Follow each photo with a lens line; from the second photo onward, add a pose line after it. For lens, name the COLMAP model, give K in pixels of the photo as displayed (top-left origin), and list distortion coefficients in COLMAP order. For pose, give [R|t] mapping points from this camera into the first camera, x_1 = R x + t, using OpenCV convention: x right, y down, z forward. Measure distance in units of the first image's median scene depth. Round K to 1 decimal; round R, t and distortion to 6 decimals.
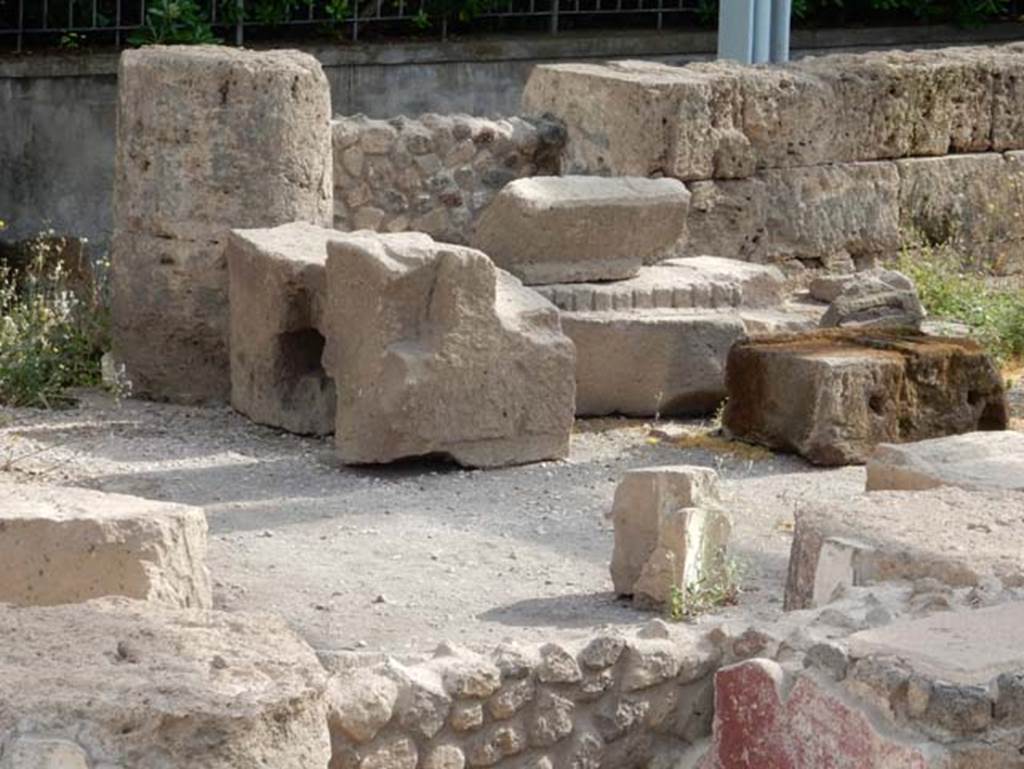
lens RADIAL K [[4102.7, 0, 446.0], [0, 4102.7, 468.9], [0, 0, 1]] dist [0.044985, -0.473221]
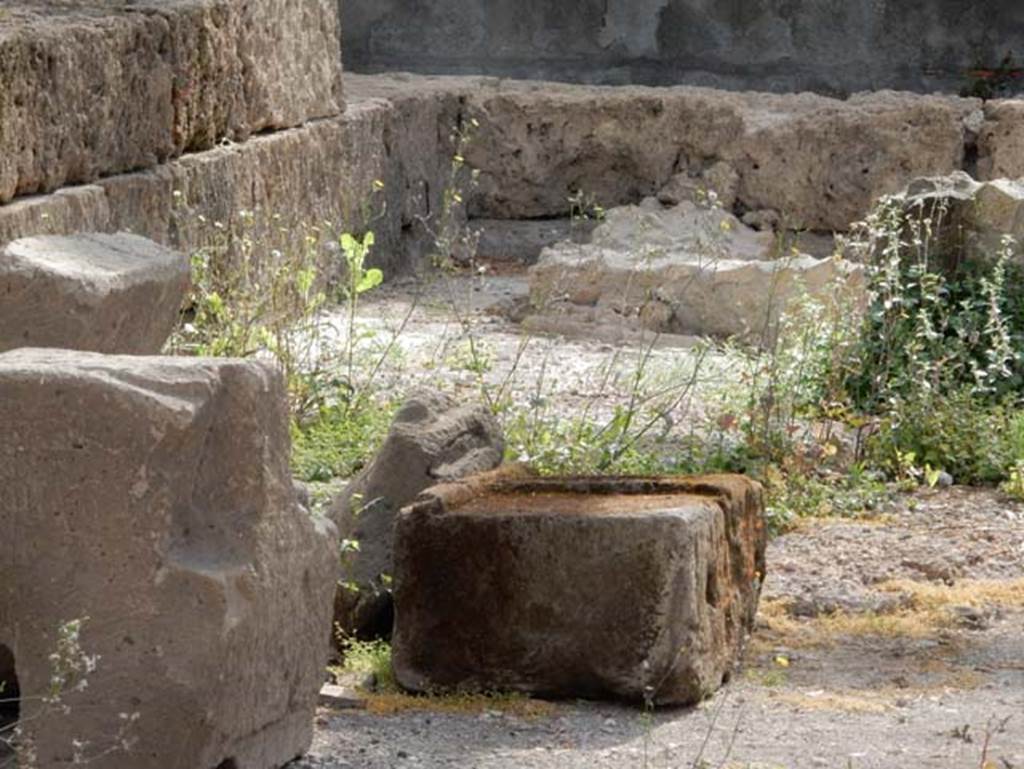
lens RADIAL K [[6775.8, 0, 594.6], [0, 6775.8, 385.2], [0, 0, 1]] dist [0.328354, -11.529680]
pose [[0.744859, -0.090796, 0.661015, -0.444453], [0.142709, 0.989451, -0.024901, -0.019406], [-0.651781, 0.112880, 0.749959, 0.285703]]
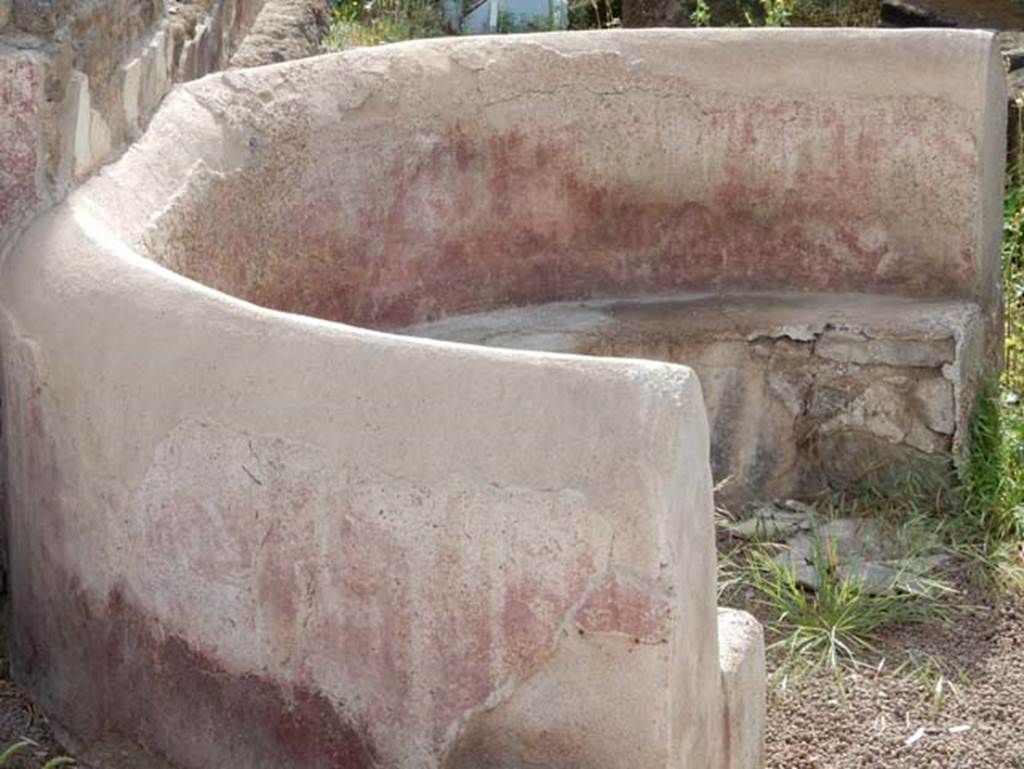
lens RADIAL K [[3446.1, 0, 463.4], [0, 3446.1, 419.1], [0, 0, 1]] dist [0.001244, 0.705916]
pose [[0.633288, -0.259251, 0.729202, -0.233597], [0.194081, 0.965315, 0.174643, 0.011867], [-0.749186, 0.030925, 0.661638, 0.154874]]
